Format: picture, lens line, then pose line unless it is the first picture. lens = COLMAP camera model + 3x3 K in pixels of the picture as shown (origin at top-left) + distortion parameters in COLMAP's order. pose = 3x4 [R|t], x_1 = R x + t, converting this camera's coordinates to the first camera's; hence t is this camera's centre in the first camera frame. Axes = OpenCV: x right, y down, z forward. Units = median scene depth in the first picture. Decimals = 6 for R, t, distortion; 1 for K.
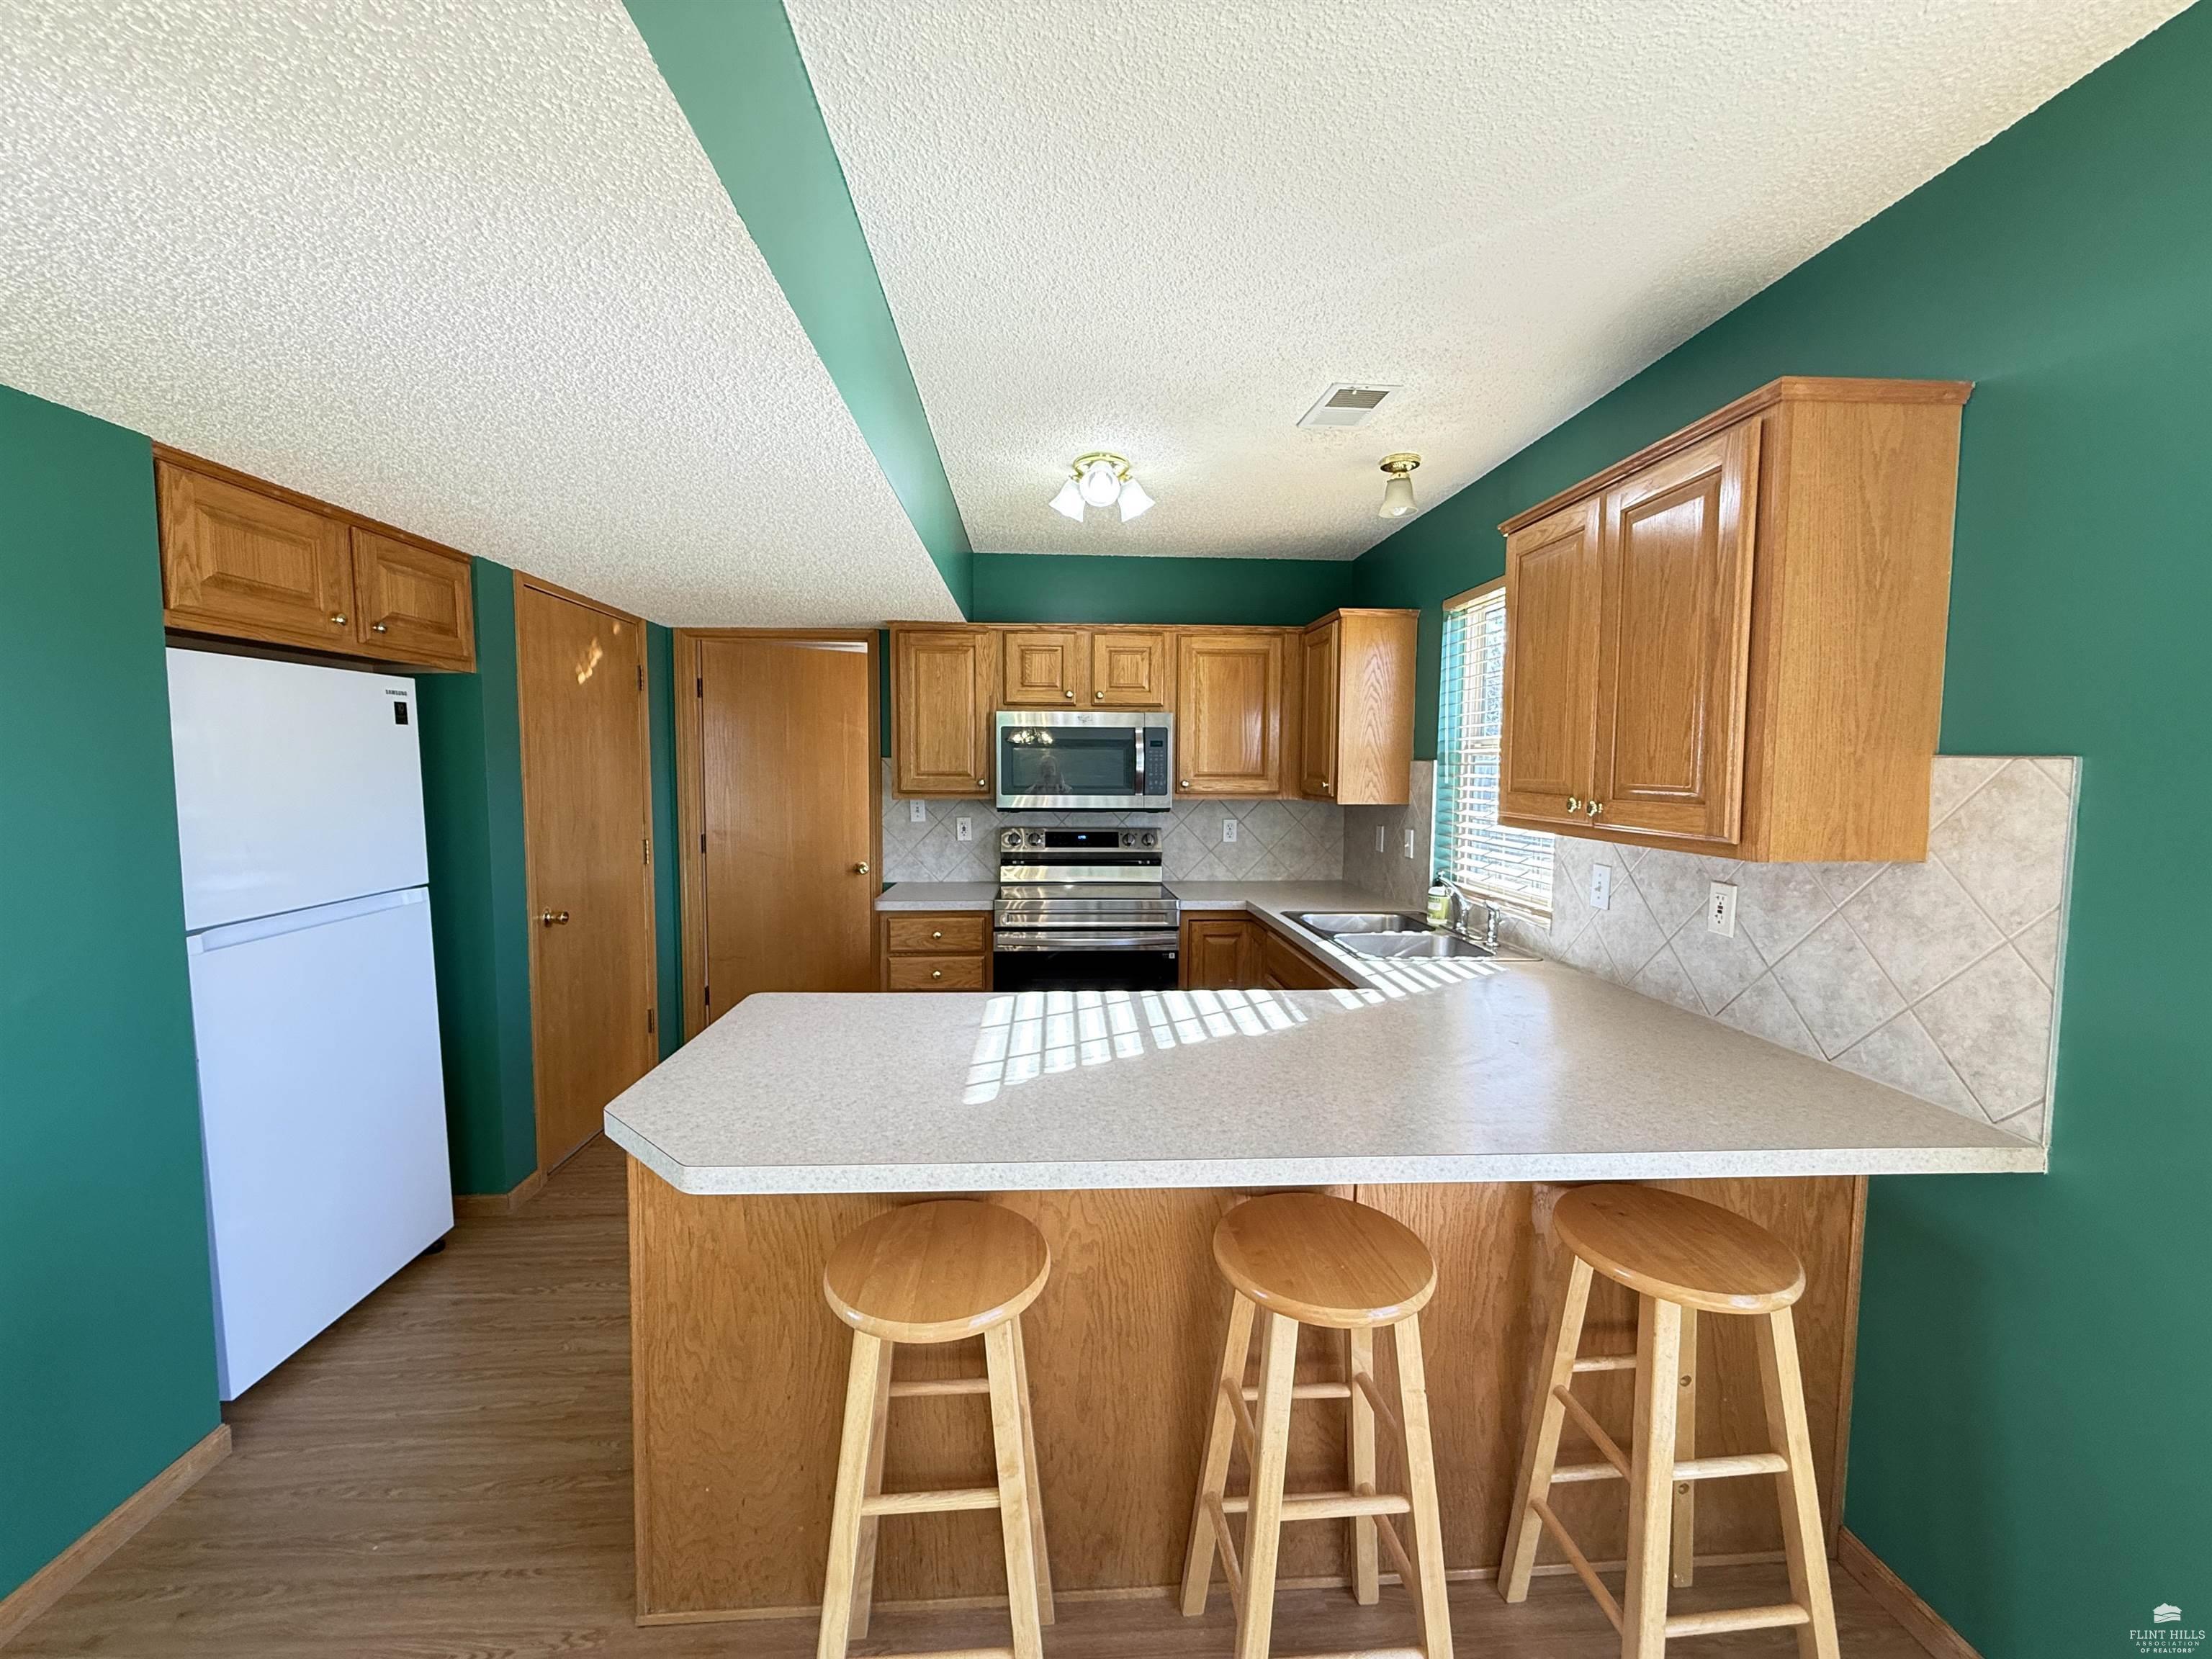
lens RADIAL K [[881.8, 0, 1107.4], [0, 881.8, 830.2], [0, 0, 1]] dist [-0.000712, -0.000178]
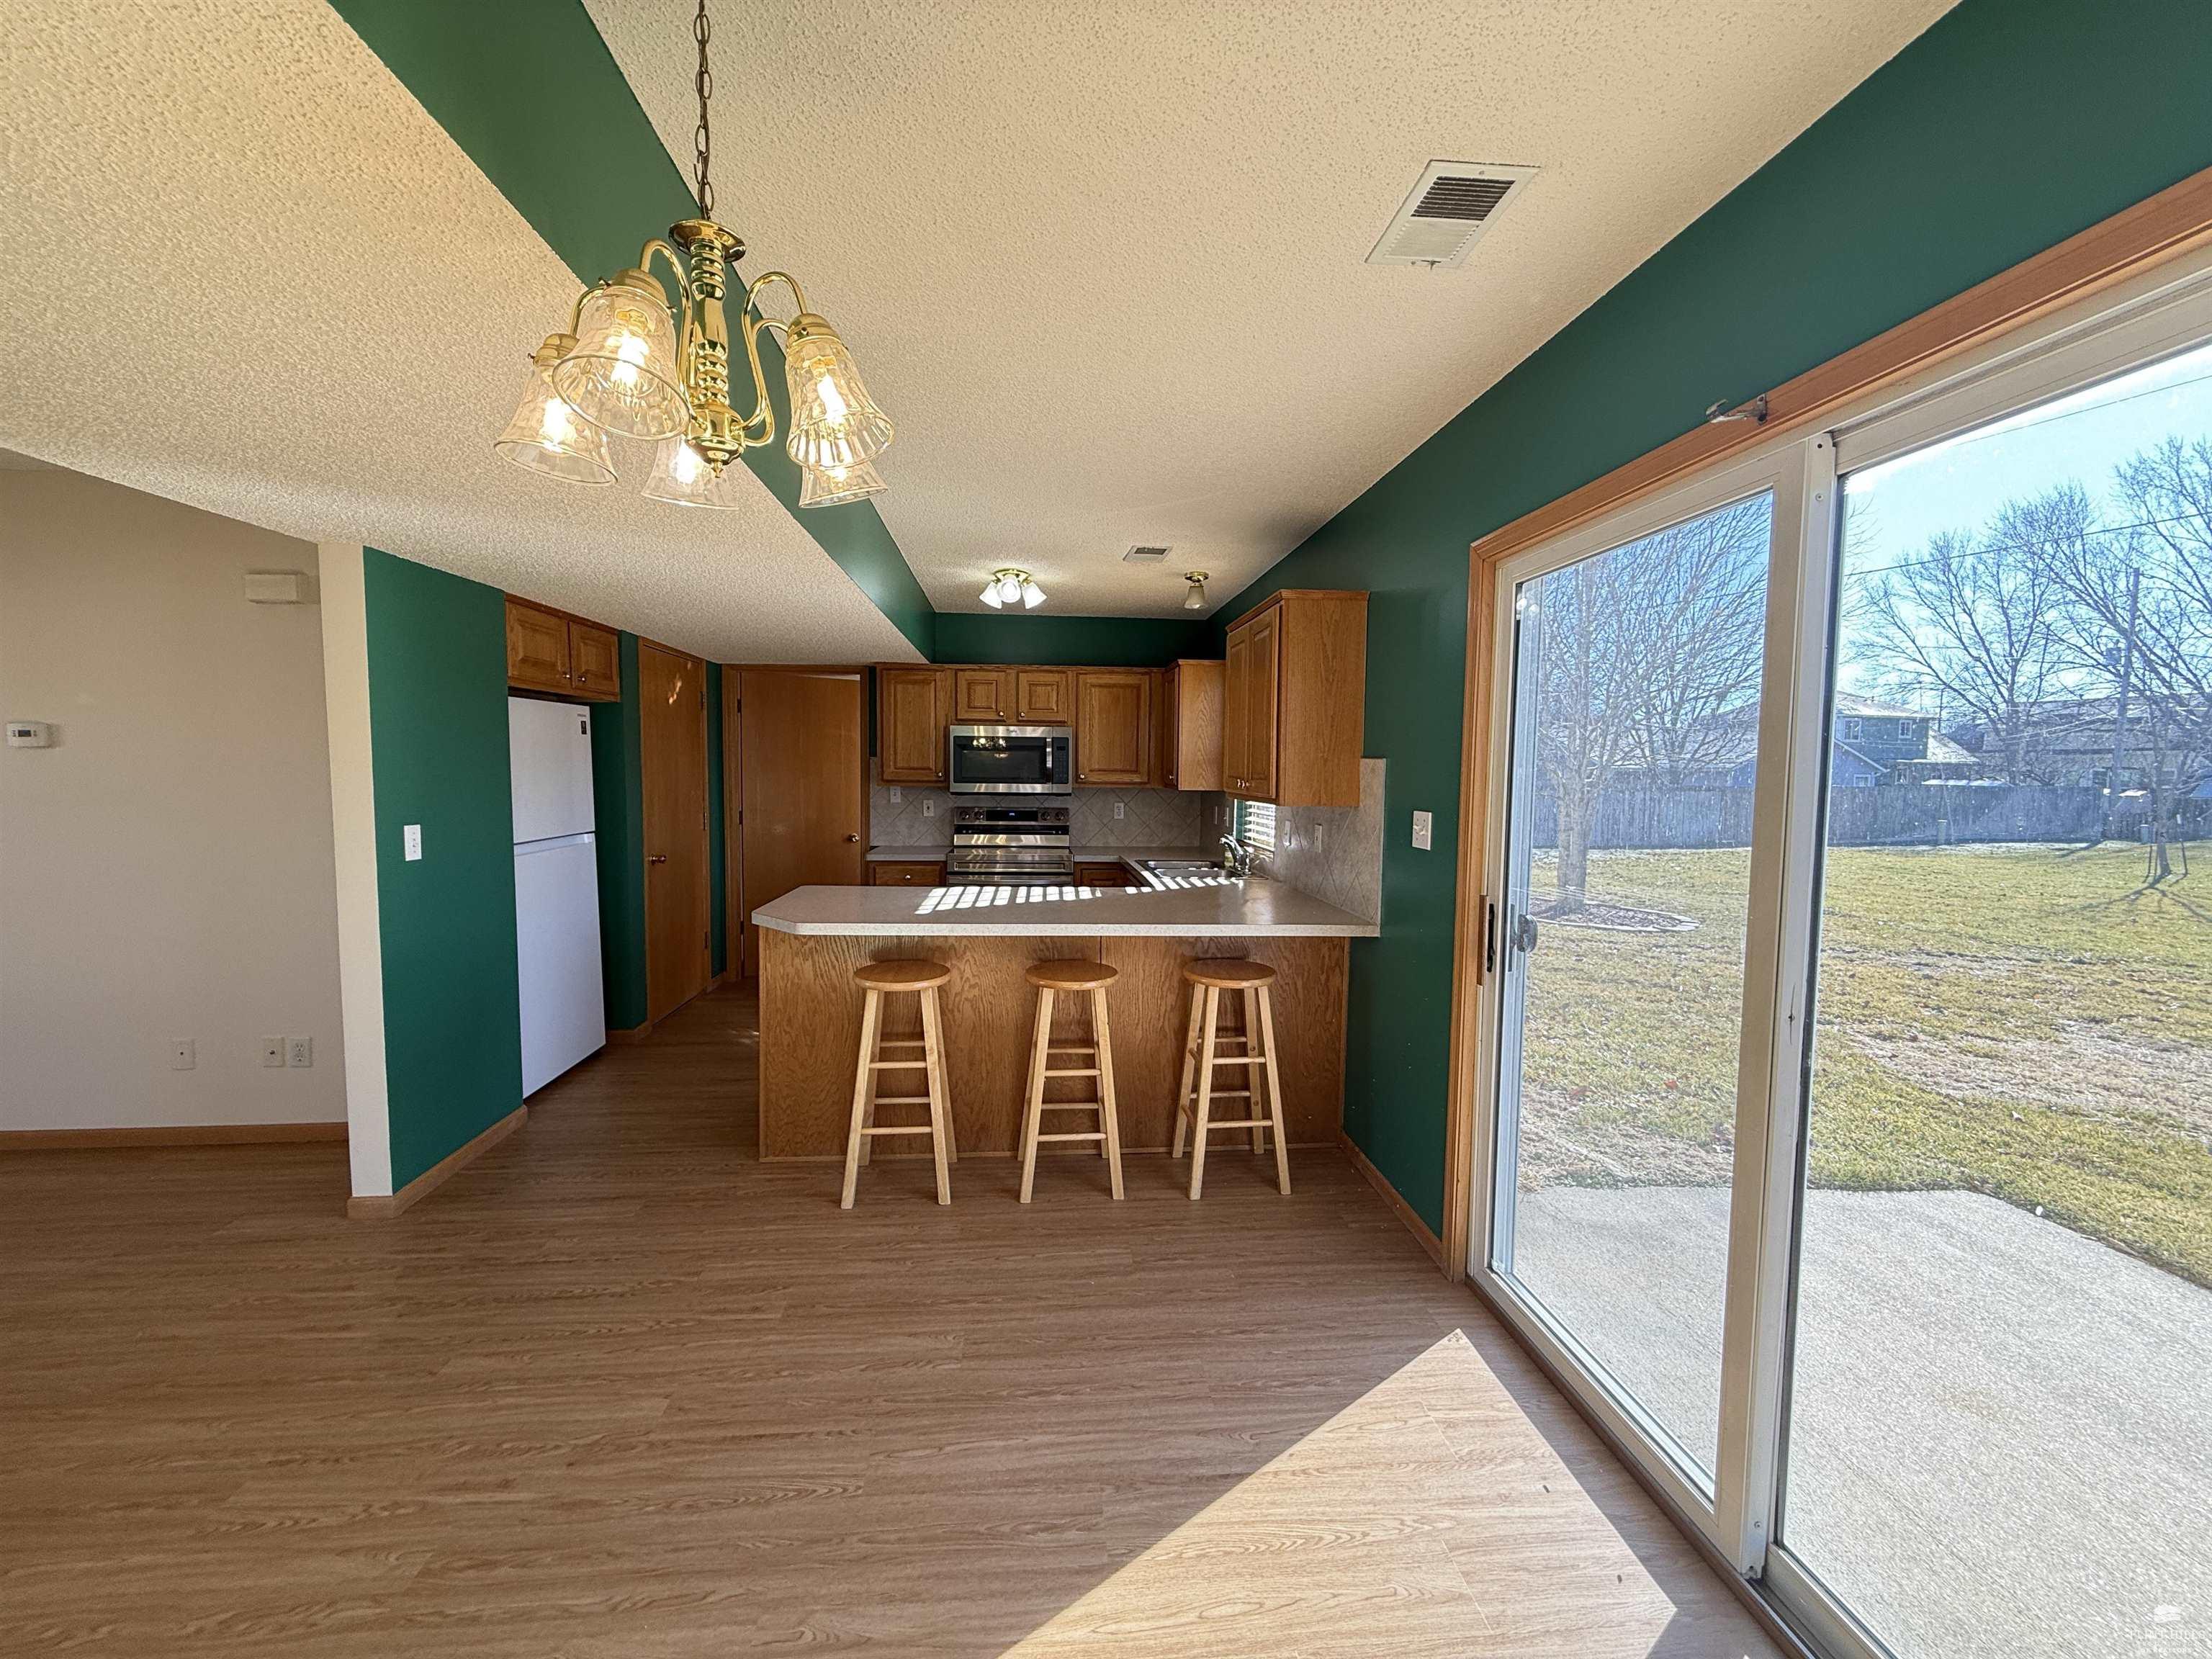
lens RADIAL K [[881.8, 0, 1101.3], [0, 881.8, 826.4], [0, 0, 1]] dist [-0.000712, -0.000178]
pose [[0.999830, 0.006045, 0.017408, 0.104062], [-0.005922, 0.999957, -0.007118, 0.042592], [-0.017451, 0.007014, 0.999823, -0.479206]]
